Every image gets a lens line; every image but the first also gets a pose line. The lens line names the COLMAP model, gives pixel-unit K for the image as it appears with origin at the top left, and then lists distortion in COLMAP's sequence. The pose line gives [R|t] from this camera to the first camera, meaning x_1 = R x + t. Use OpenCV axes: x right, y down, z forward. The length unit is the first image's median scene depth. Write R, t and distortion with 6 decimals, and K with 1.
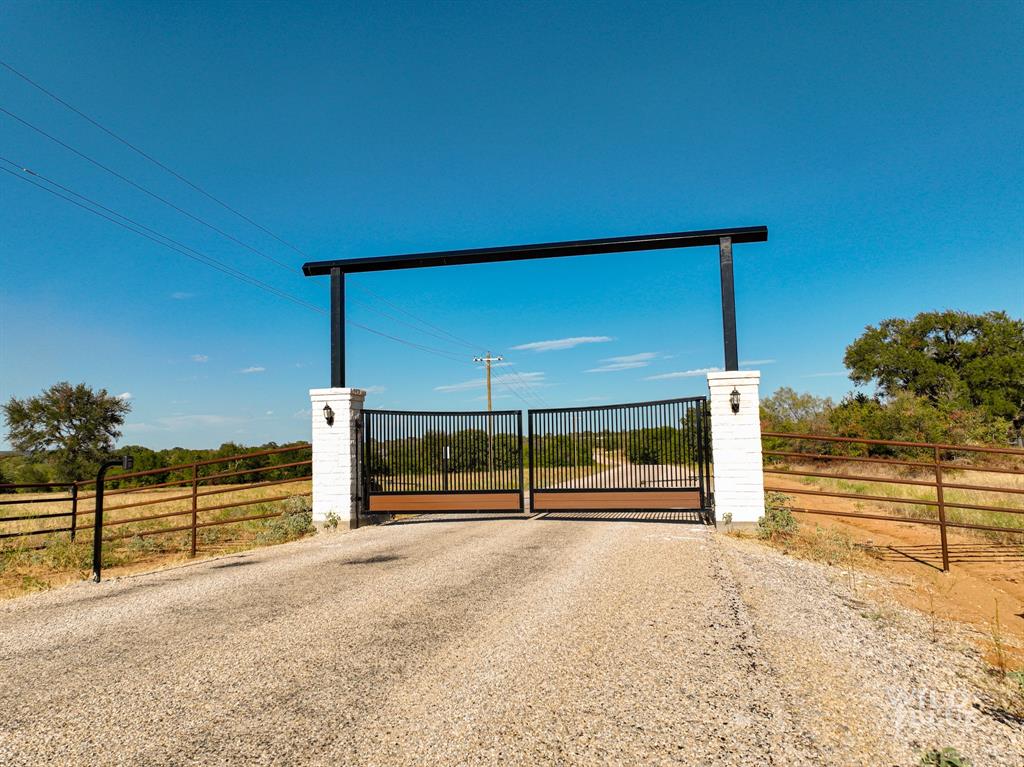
lens RADIAL K [[714.6, 0, 511.0], [0, 714.6, 384.2], [0, 0, 1]] dist [0.005320, 0.004690]
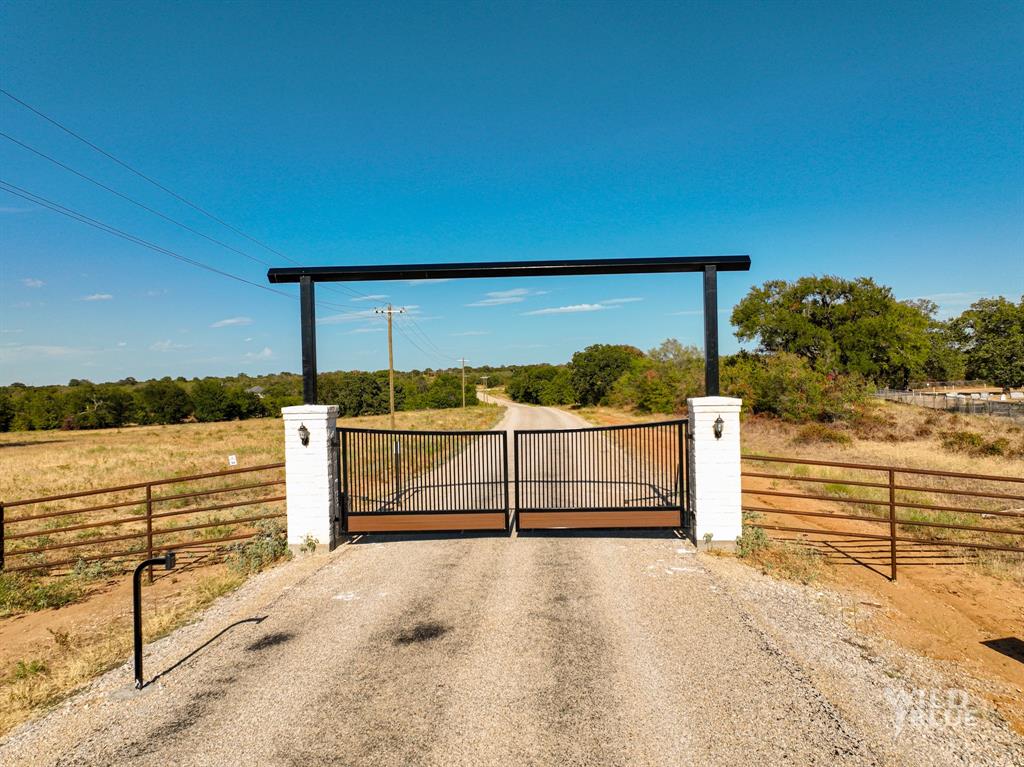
lens RADIAL K [[714.6, 0, 509.0], [0, 714.6, 385.3], [0, 0, 1]] dist [0.005320, 0.004690]
pose [[0.985223, -0.002325, 0.171263, -0.148129], [-0.014428, 0.995227, 0.096510, -0.118282], [-0.170670, -0.097554, 0.980487, 0.026096]]
